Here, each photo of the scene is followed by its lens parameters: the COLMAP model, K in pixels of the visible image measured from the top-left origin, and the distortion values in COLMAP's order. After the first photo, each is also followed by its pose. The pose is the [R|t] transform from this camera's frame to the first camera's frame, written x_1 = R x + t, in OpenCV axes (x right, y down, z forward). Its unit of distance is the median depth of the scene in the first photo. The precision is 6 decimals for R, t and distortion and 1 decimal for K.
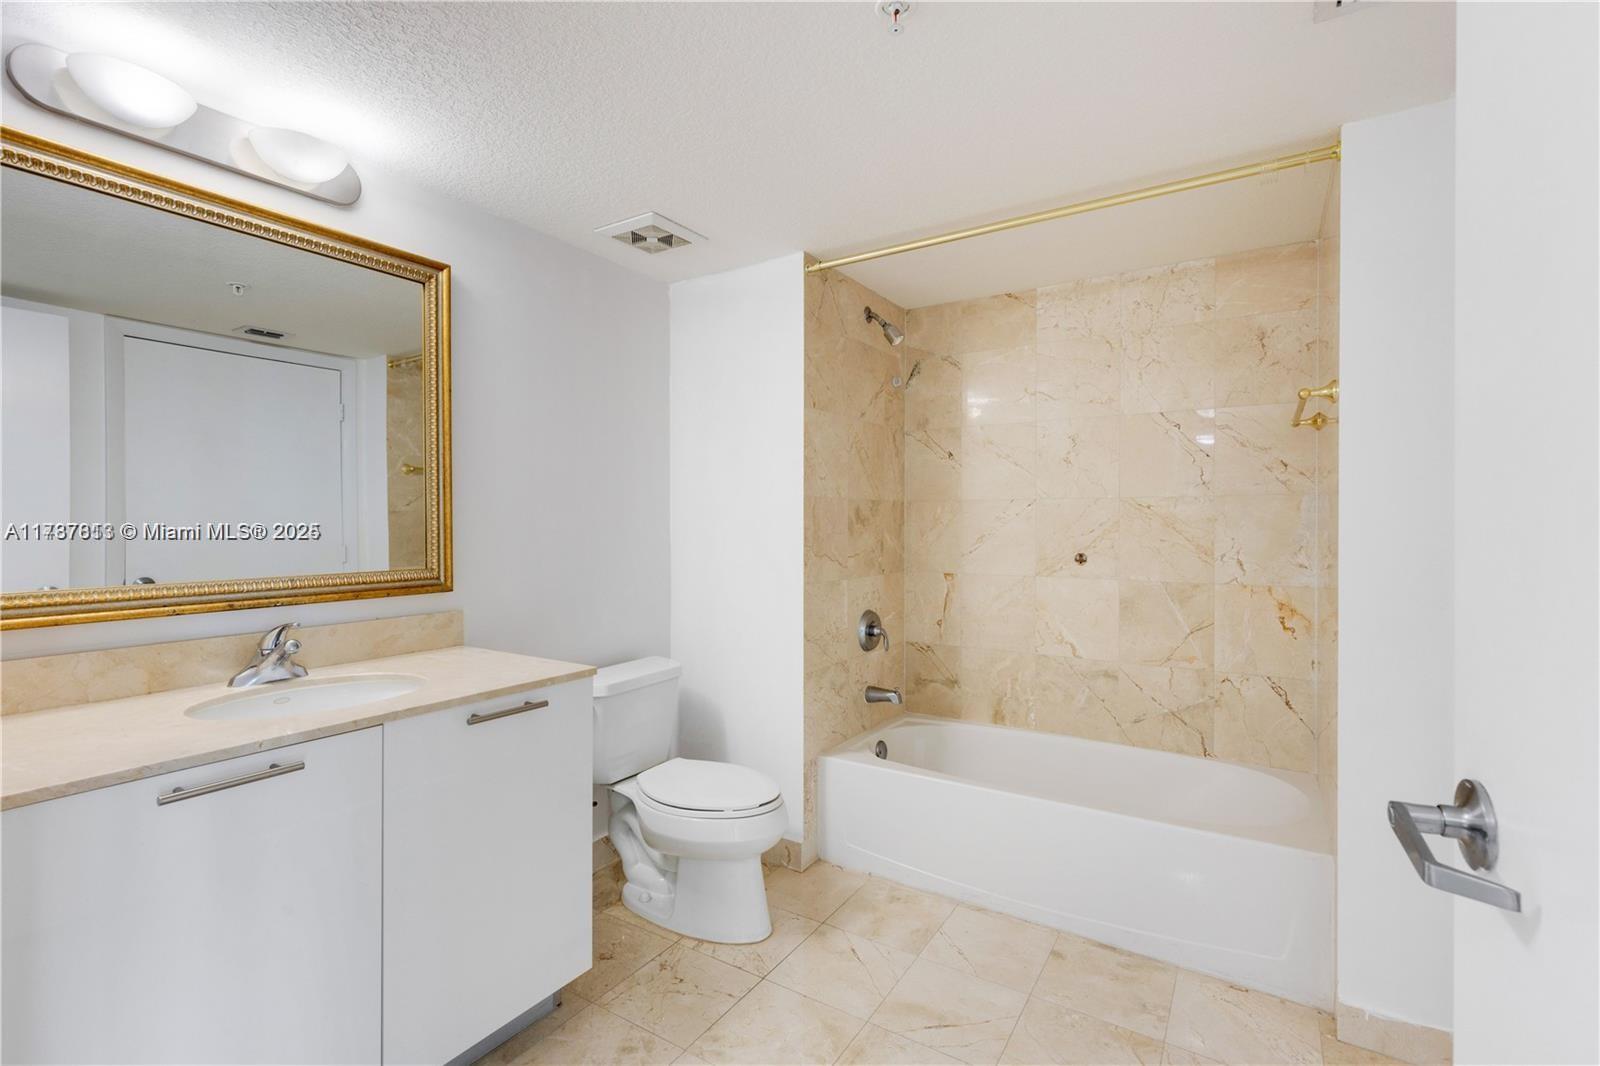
lens RADIAL K [[731.8, 0, 802.7], [0, 731.8, 520.5], [0, 0, 1]] dist [0.018234, -0.004009]
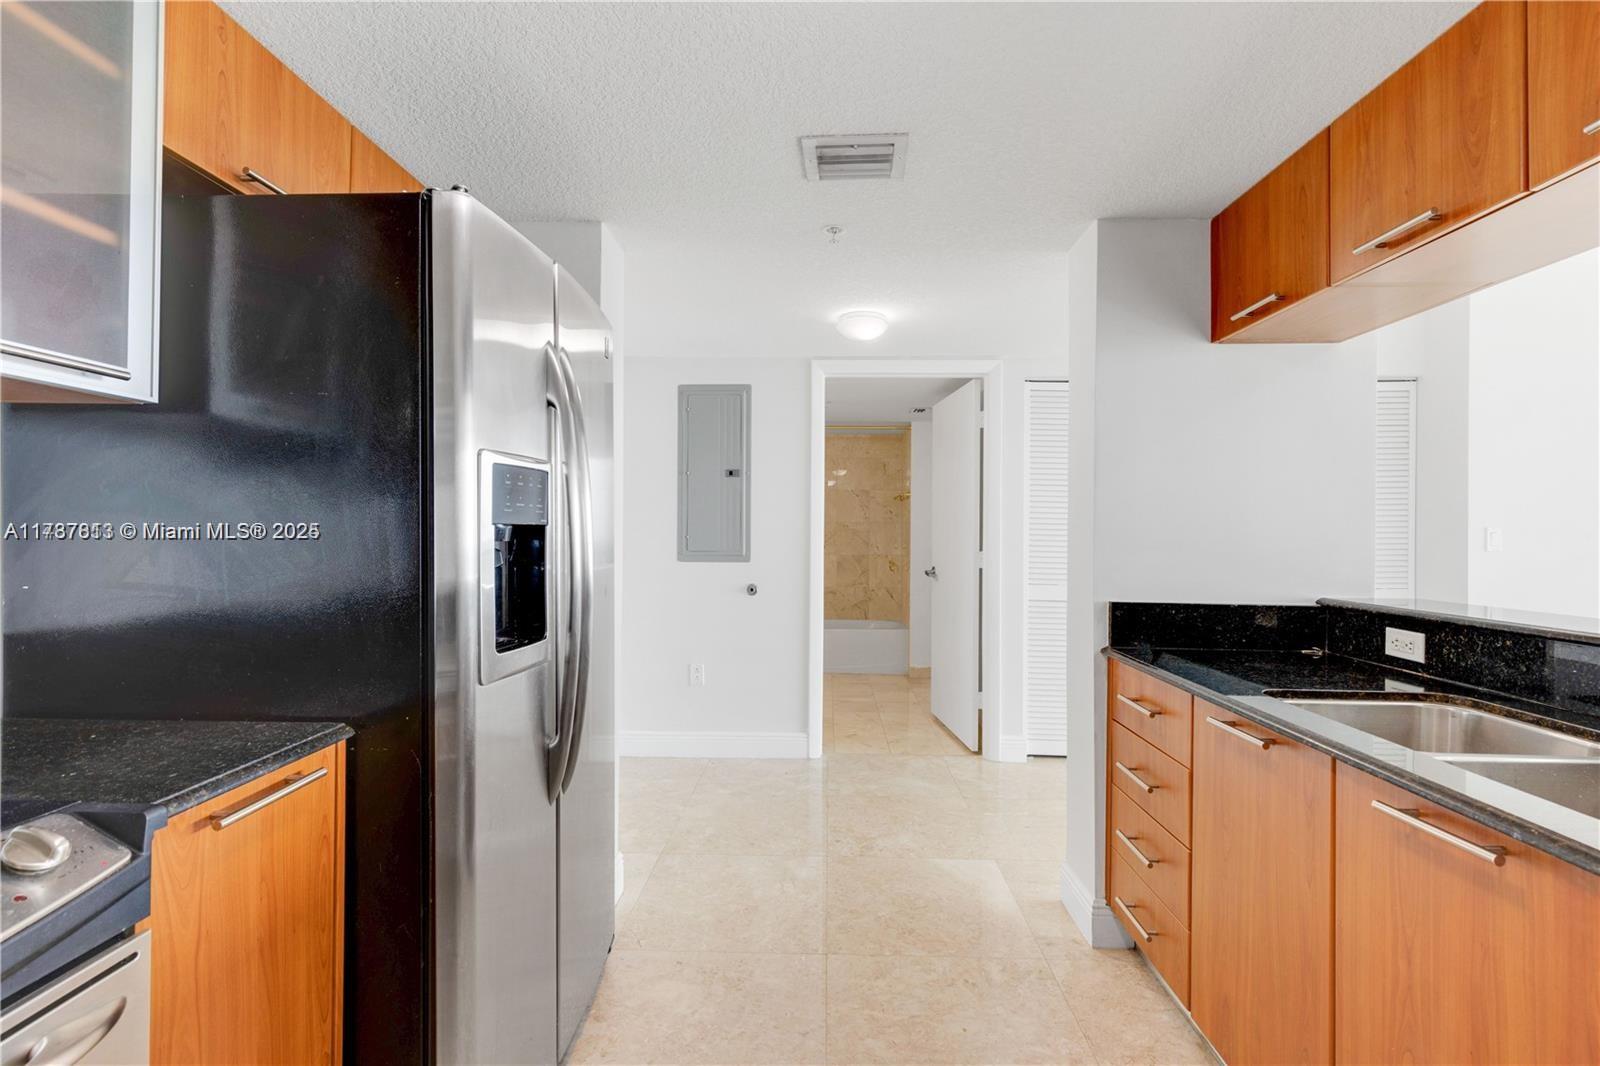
lens RADIAL K [[731.8, 0, 800.1], [0, 731.8, 532.2], [0, 0, 1]] dist [0.018234, -0.004009]
pose [[0.867341, 0.001699, 0.497712, -1.003861], [-0.000983, 0.999998, -0.001701, 0.008523], [-0.497714, 0.000986, 0.867341, -1.207253]]
